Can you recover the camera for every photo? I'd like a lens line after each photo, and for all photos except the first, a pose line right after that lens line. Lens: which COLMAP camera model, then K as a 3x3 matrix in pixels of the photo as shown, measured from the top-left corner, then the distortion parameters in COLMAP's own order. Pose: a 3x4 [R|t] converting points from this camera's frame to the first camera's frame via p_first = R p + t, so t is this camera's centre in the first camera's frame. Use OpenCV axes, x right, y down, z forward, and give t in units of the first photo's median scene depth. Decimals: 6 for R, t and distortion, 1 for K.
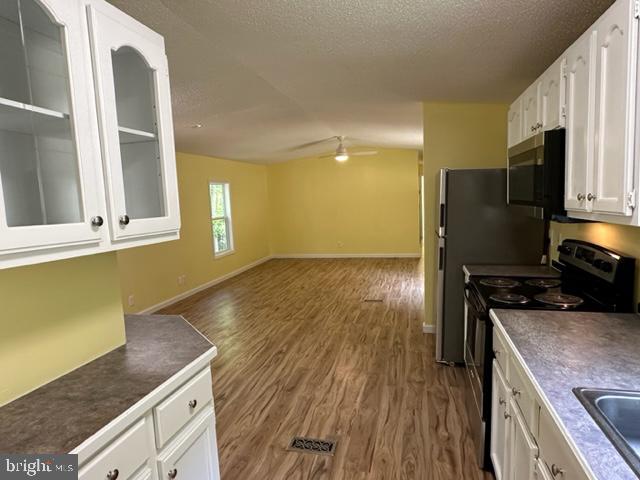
lens RADIAL K [[389.5, 0, 318.3], [0, 389.5, 238.6], [0, 0, 1]] dist [0.005908, -0.001501]
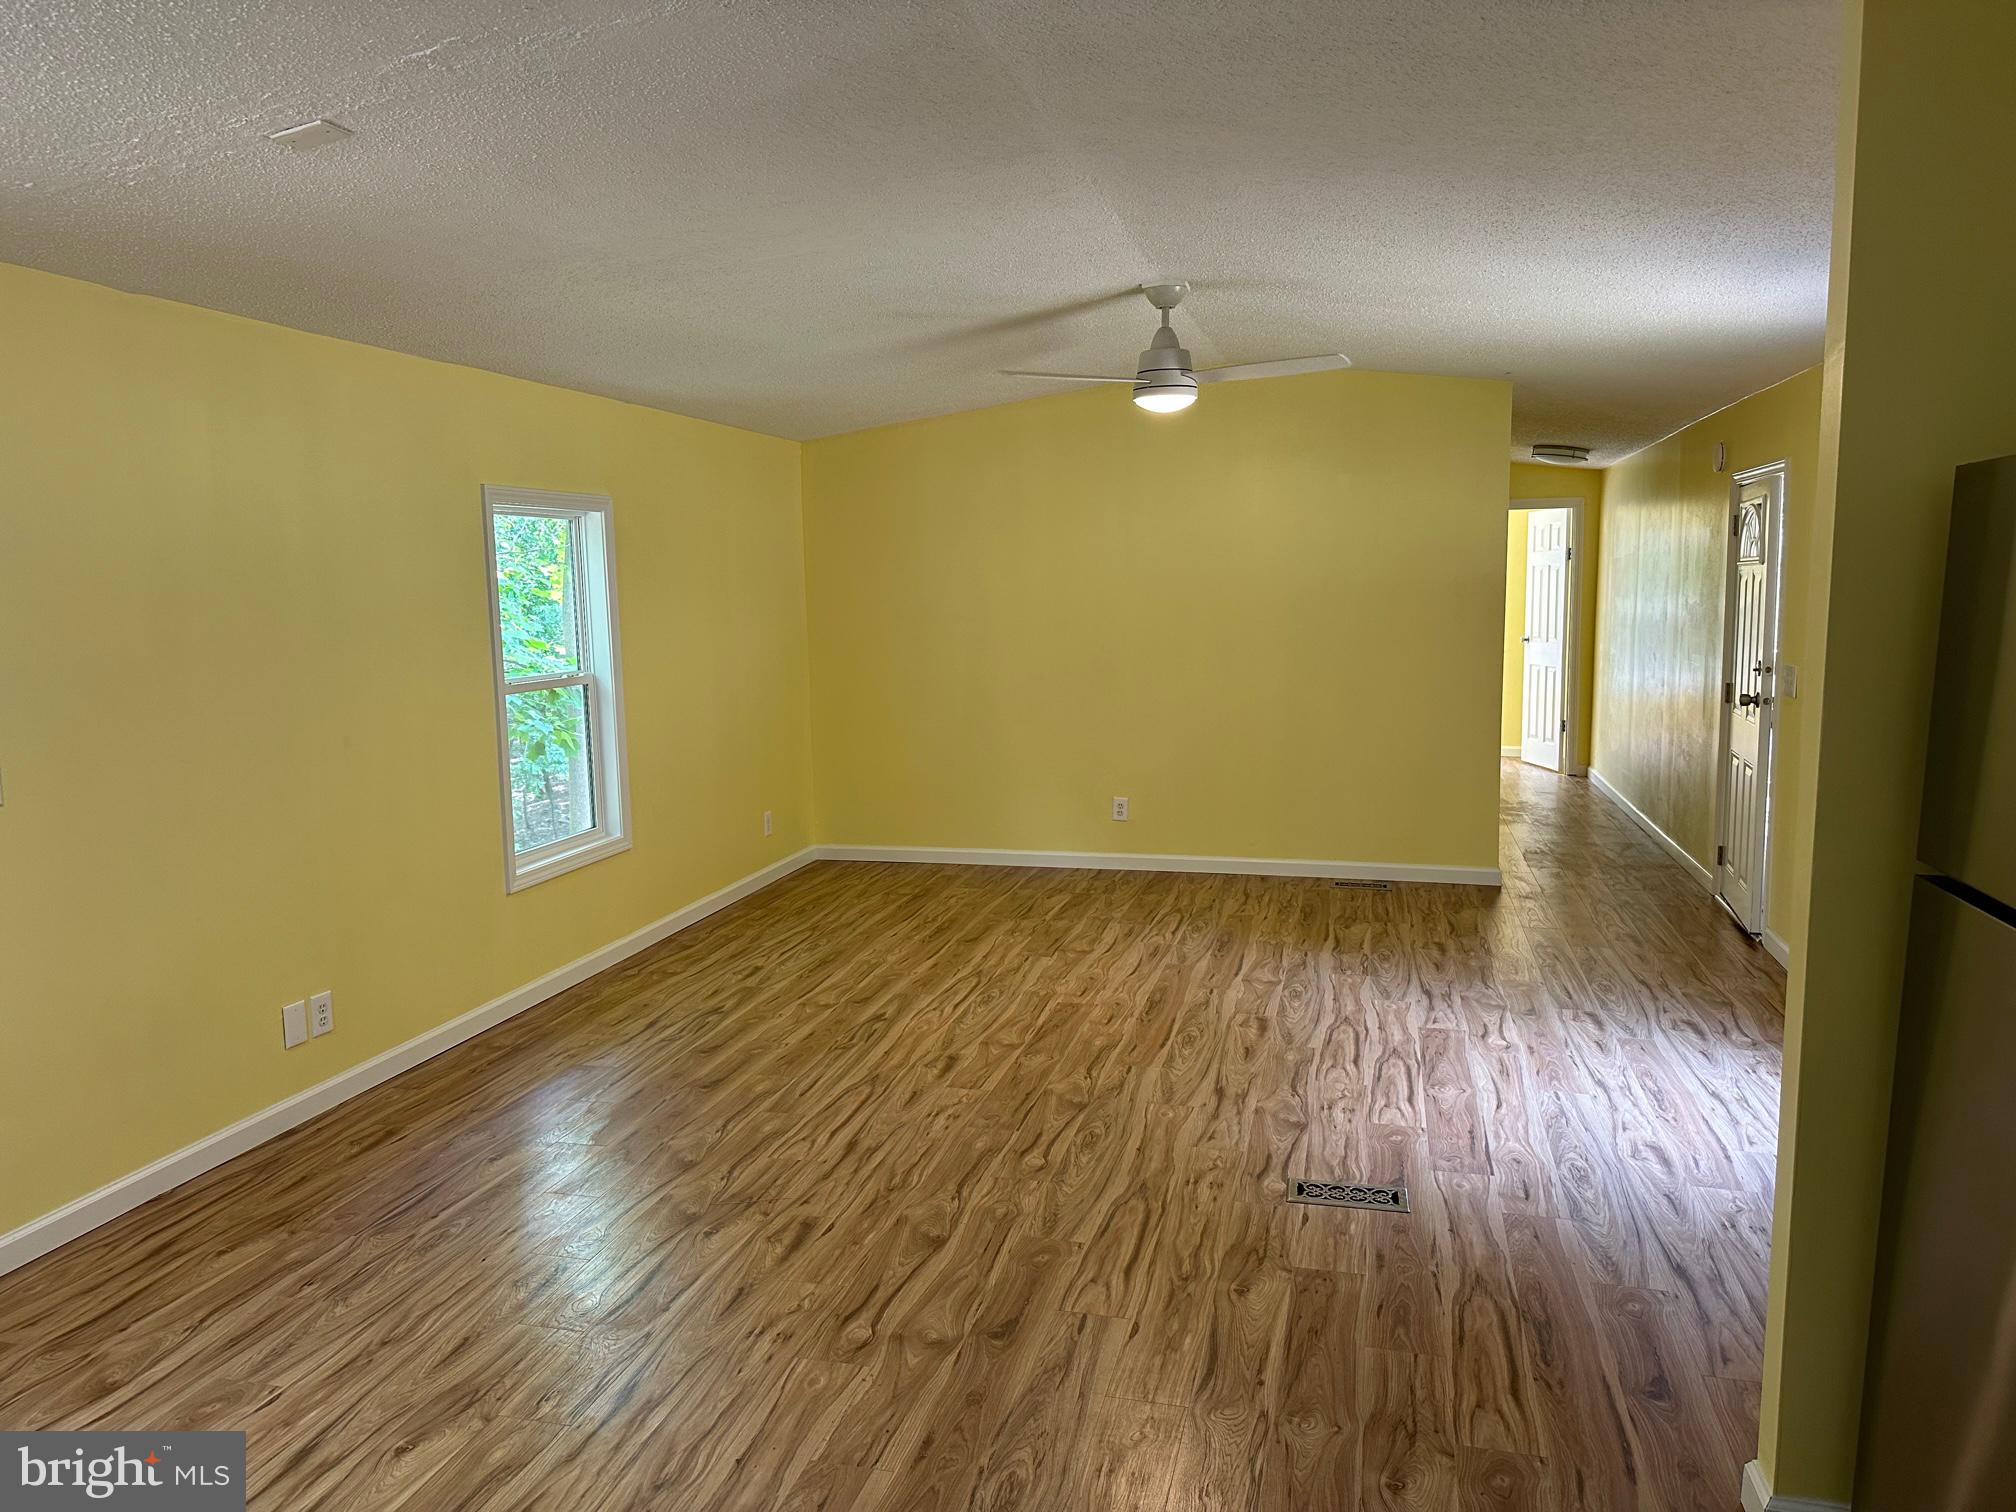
lens RADIAL K [[1396.1, 0, 1005.1], [0, 1396.1, 767.9], [0, 0, 1]] dist [0.030785, -0.002902]
pose [[0.999523, 0.030851, -0.001712, -0.020230], [-0.030798, 0.999206, 0.025284, -0.048317], [0.002490, -0.025219, 0.999679, 0.388557]]
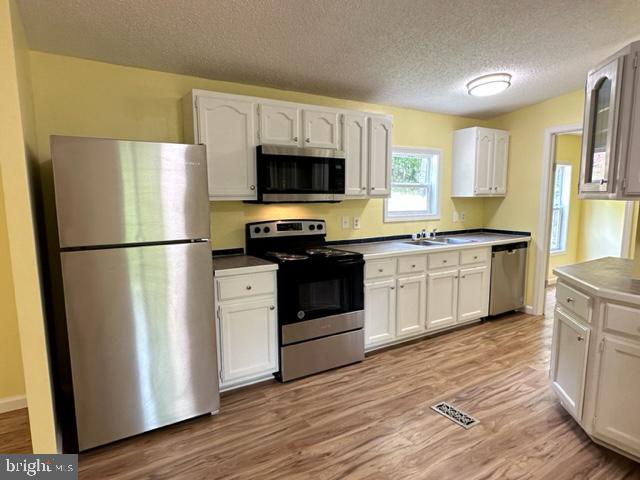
lens RADIAL K [[389.5, 0, 319.4], [0, 389.5, 245.9], [0, 0, 1]] dist [0.005908, -0.001501]
pose [[-0.723564, -0.039710, 0.689115, -0.216407], [0.107502, 0.979679, 0.169330, -0.061033], [-0.681835, 0.196602, -0.704591, 0.898561]]
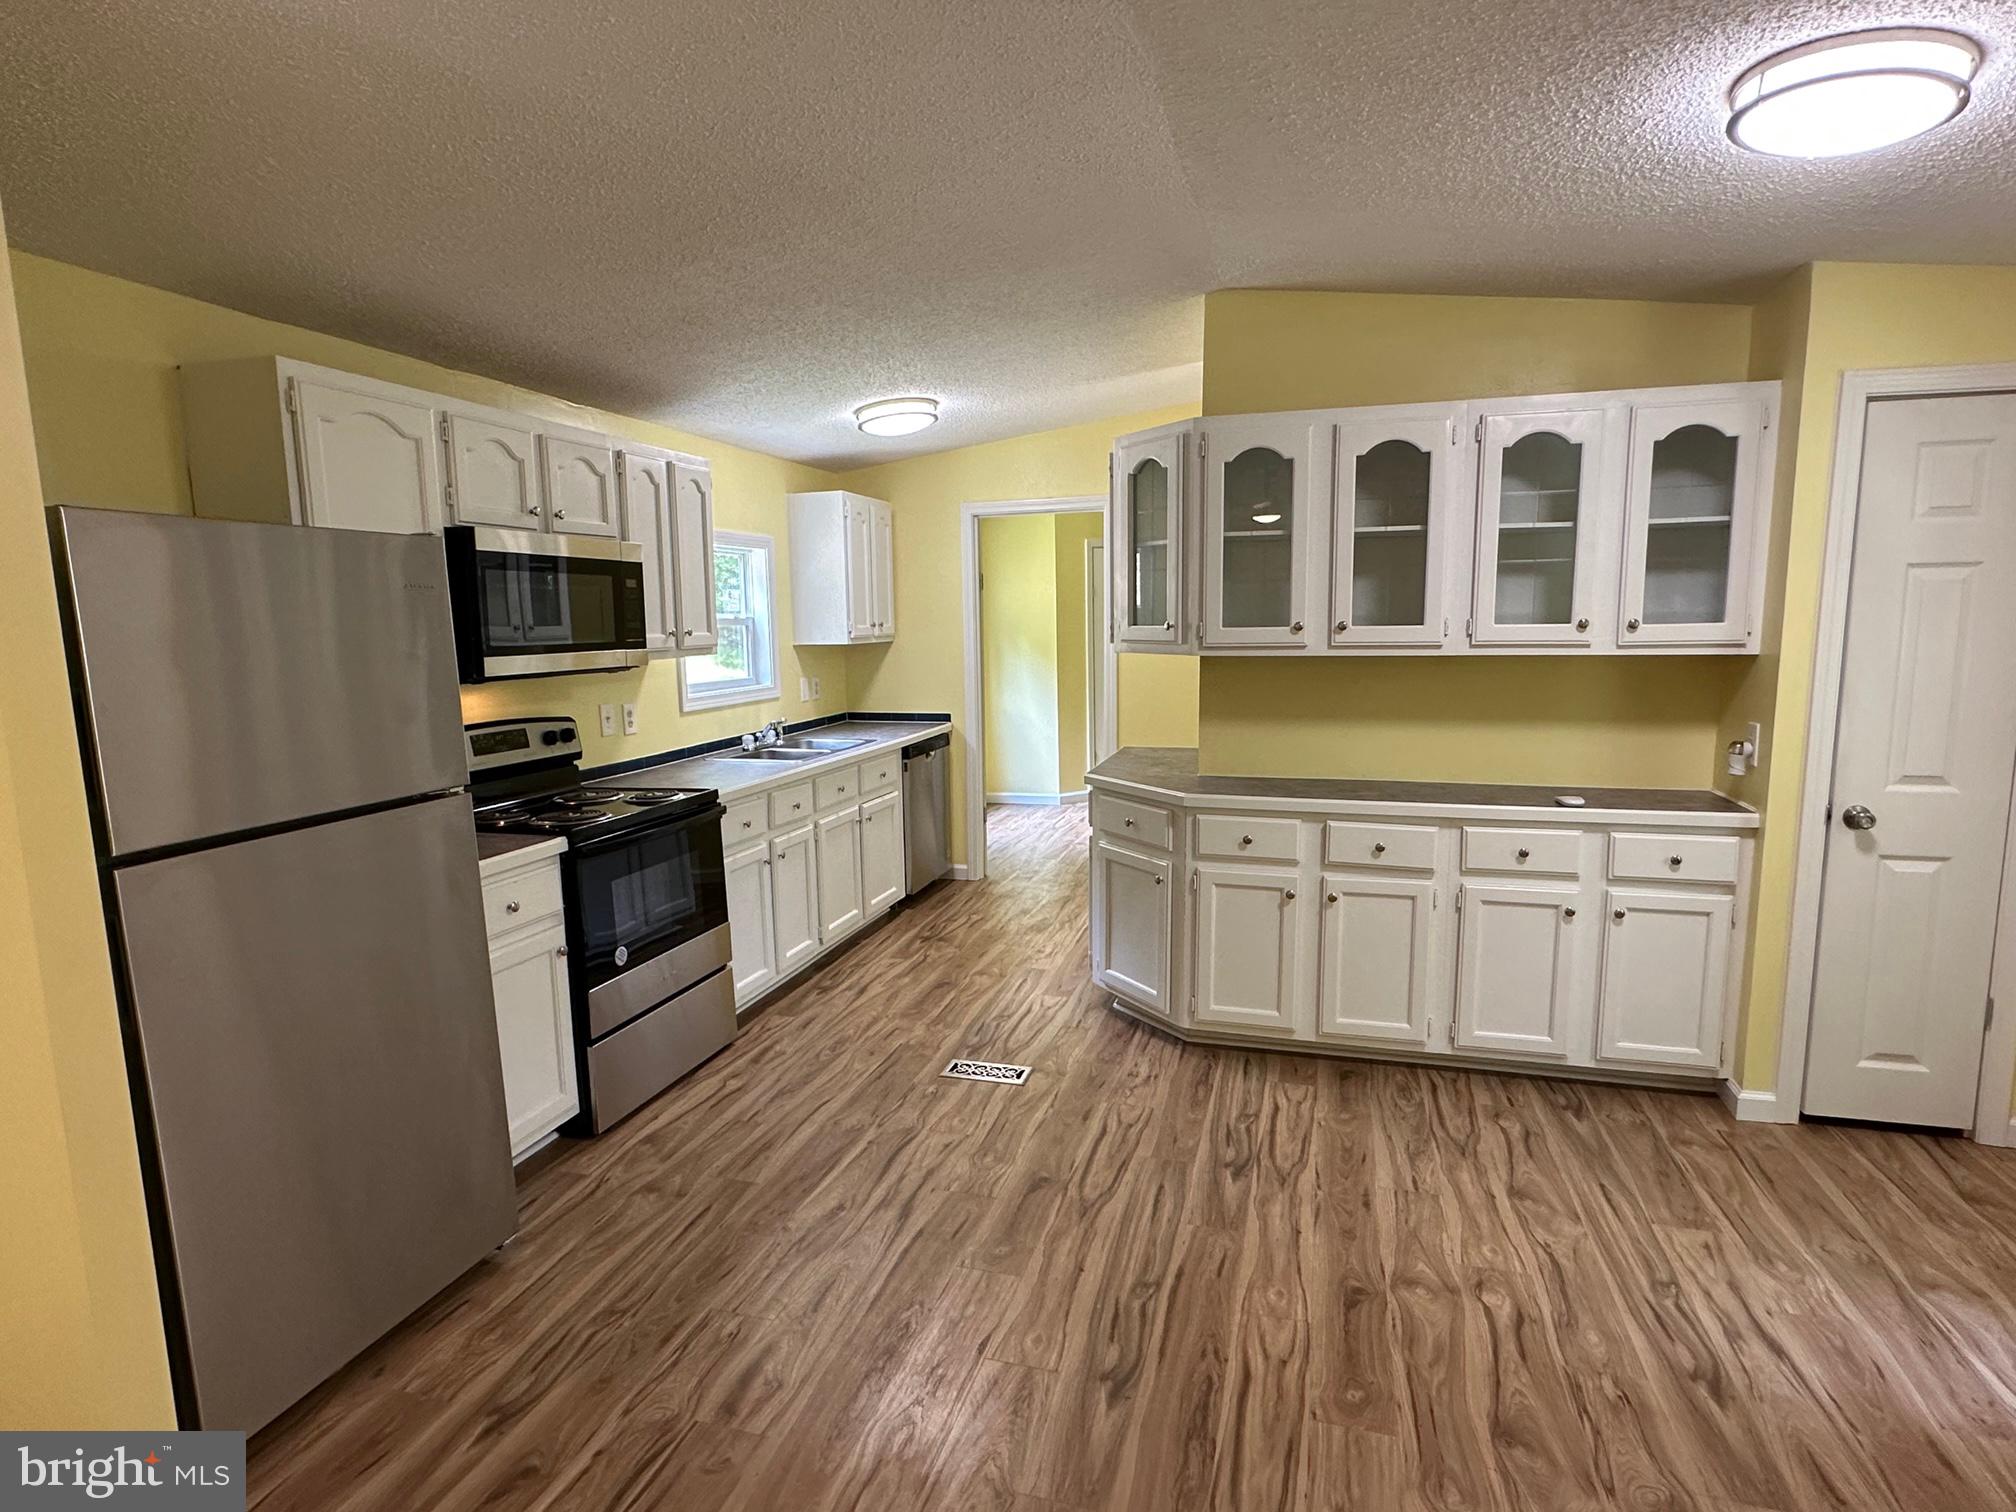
lens RADIAL K [[1086.2, 0, 993.8], [0, 1086.2, 765.2], [0, 0, 1]] dist [0.017400, 0.000877]
pose [[-0.996989, 0.053775, 0.055867, -0.063110], [0.065413, 0.970150, 0.233517, -0.112951], [-0.041642, 0.236468, -0.970746, 1.124039]]
